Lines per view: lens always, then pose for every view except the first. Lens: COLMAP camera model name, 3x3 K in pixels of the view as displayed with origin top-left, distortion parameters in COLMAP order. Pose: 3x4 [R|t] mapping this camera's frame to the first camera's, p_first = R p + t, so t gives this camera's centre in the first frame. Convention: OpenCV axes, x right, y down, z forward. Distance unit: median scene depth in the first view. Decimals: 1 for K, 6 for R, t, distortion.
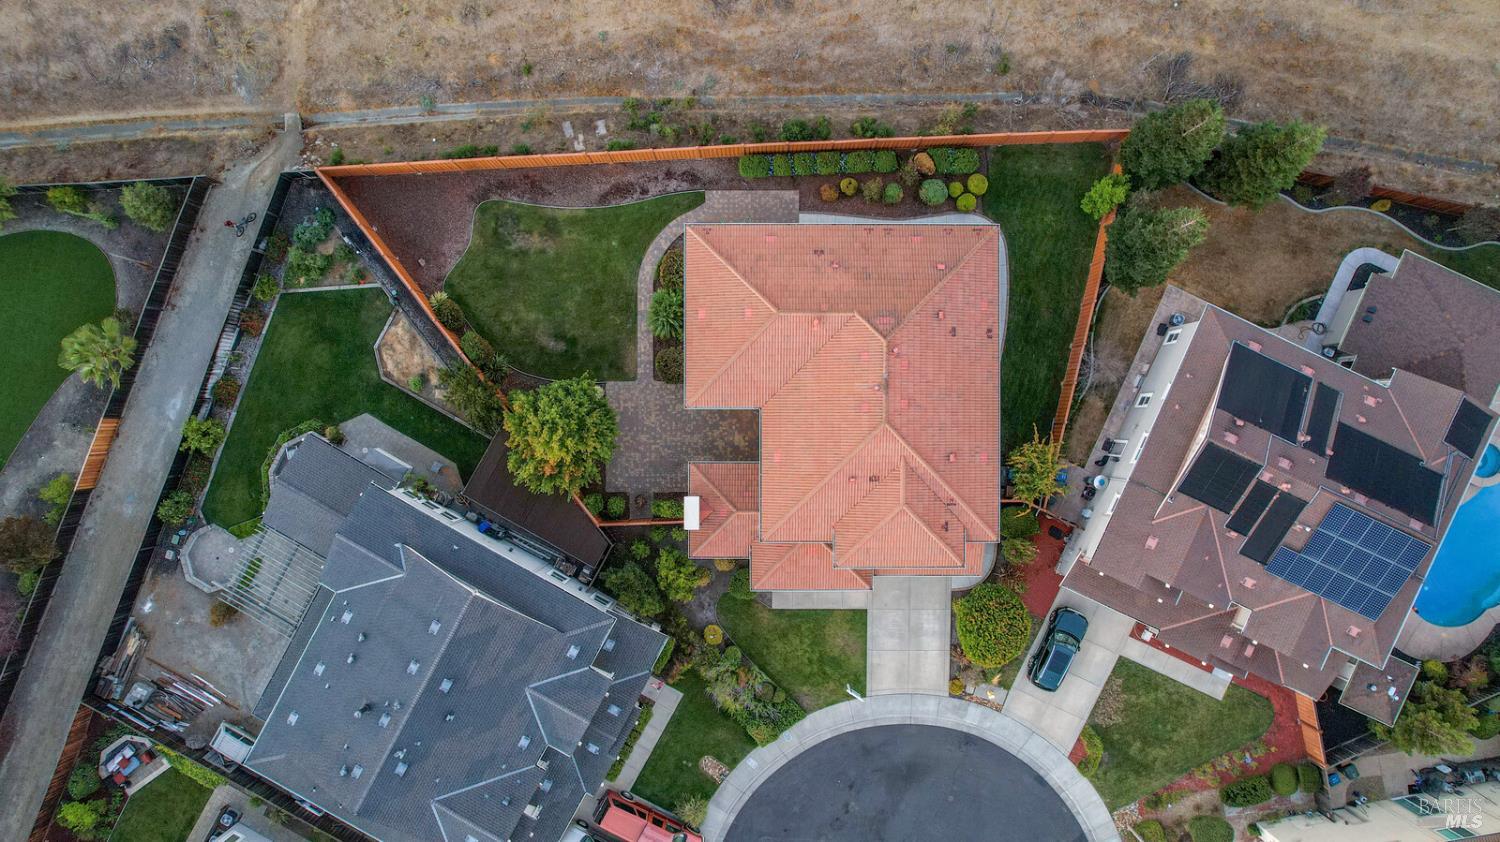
lens RADIAL K [[966.5, 0, 750.0], [0, 966.5, 421.0], [0, 0, 1]] dist [-0.080292, 0.058761]
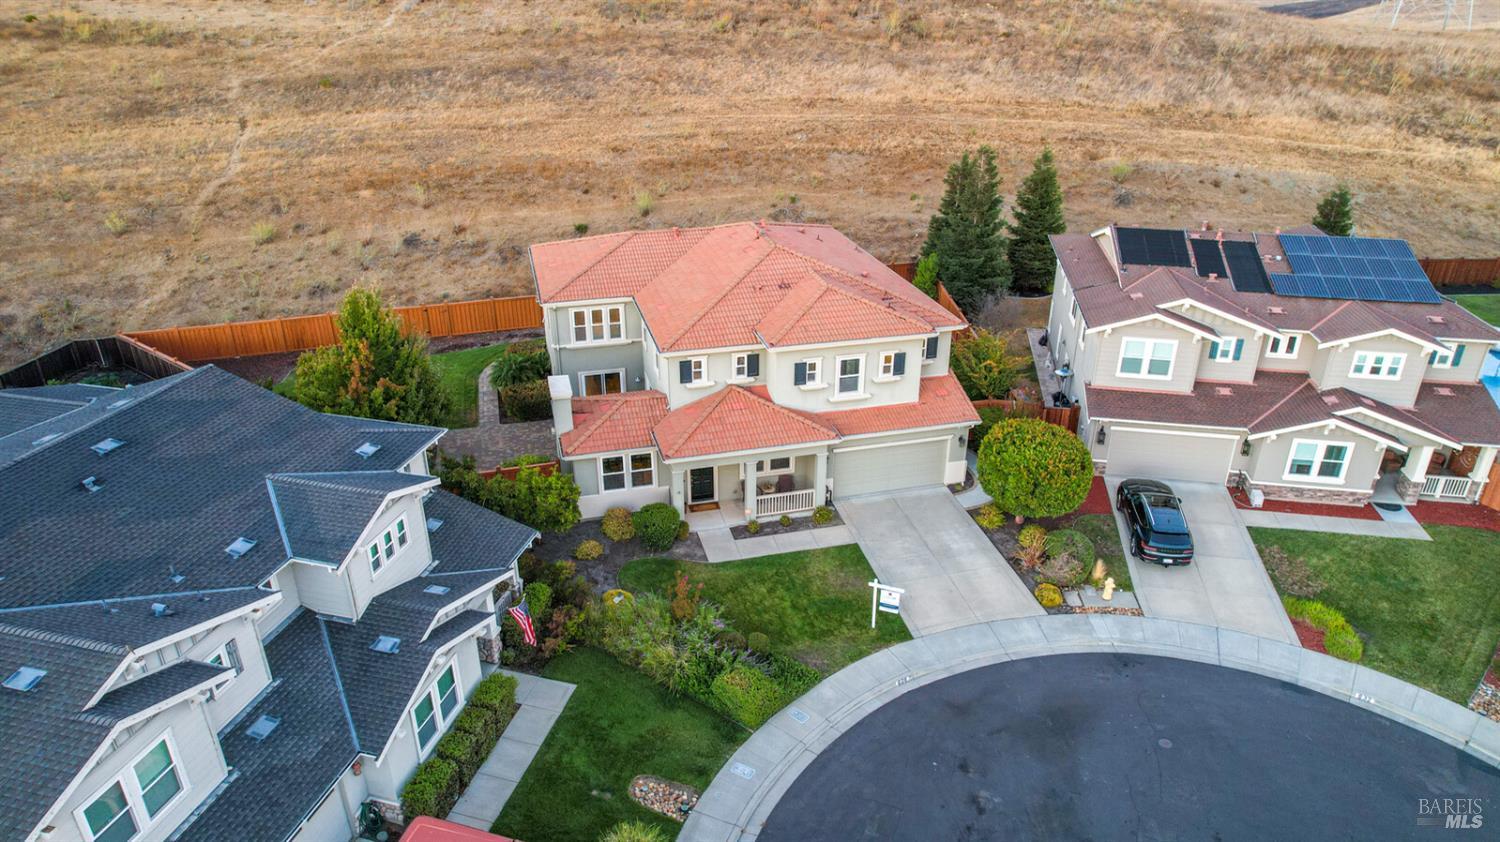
lens RADIAL K [[966.5, 0, 750.0], [0, 966.5, 421.0], [0, 0, 1]] dist [-0.080292, 0.058761]
pose [[0.966796, -0.103333, 0.233727, -0.084421], [0.255489, 0.410847, -0.875174, 0.692677], [-0.005592, 0.905829, 0.423606, 0.655693]]
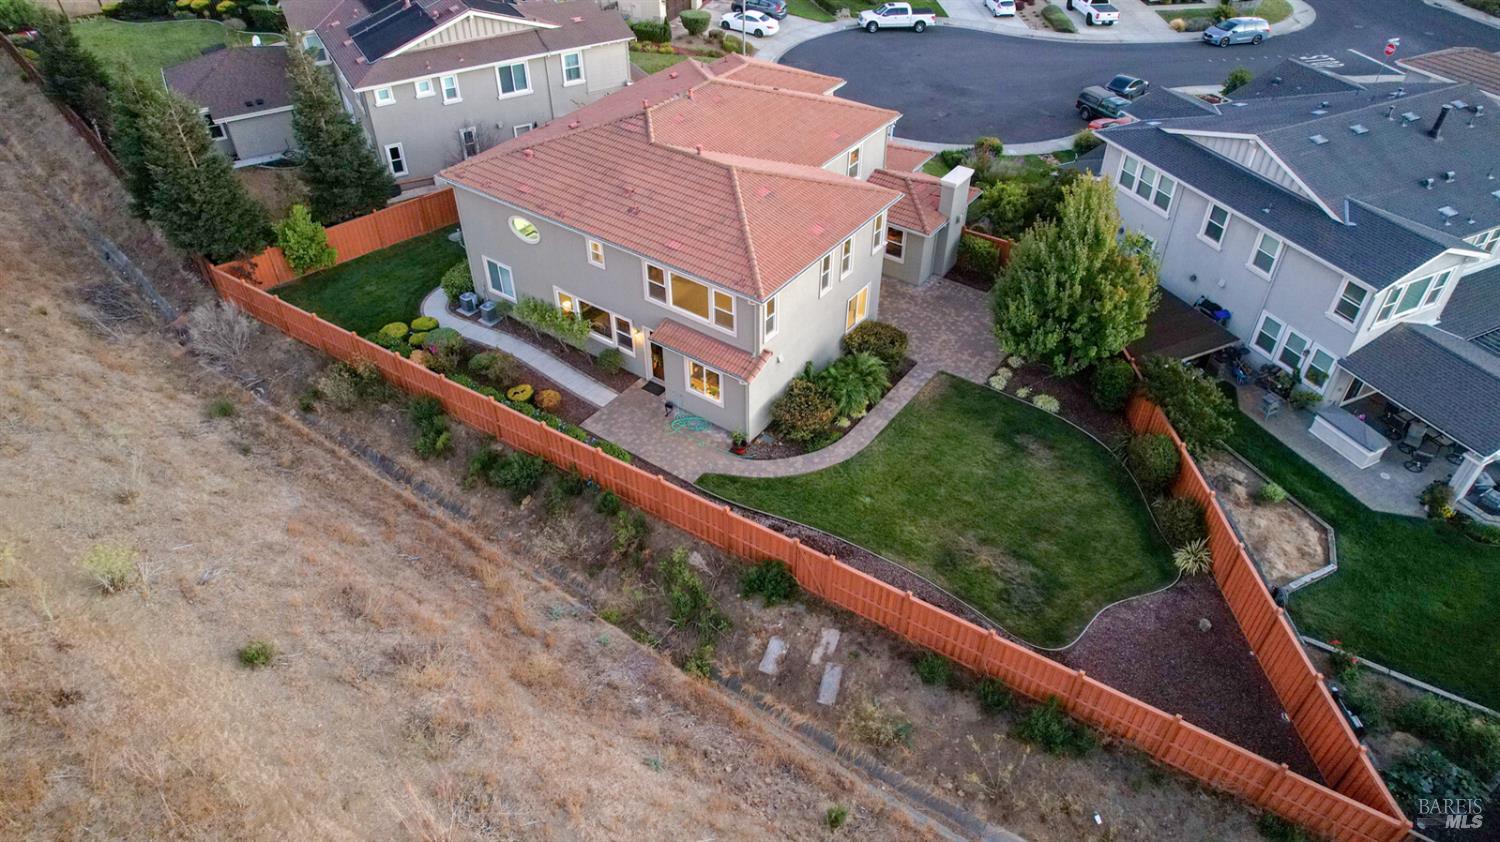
lens RADIAL K [[966.5, 0, 750.0], [0, 966.5, 421.0], [0, 0, 1]] dist [-0.080292, 0.058761]
pose [[-0.810819, -0.377015, 0.447697, -0.331007], [0.585289, -0.526287, 0.616814, -0.569272], [0.003069, 0.762156, 0.647386, 0.579590]]
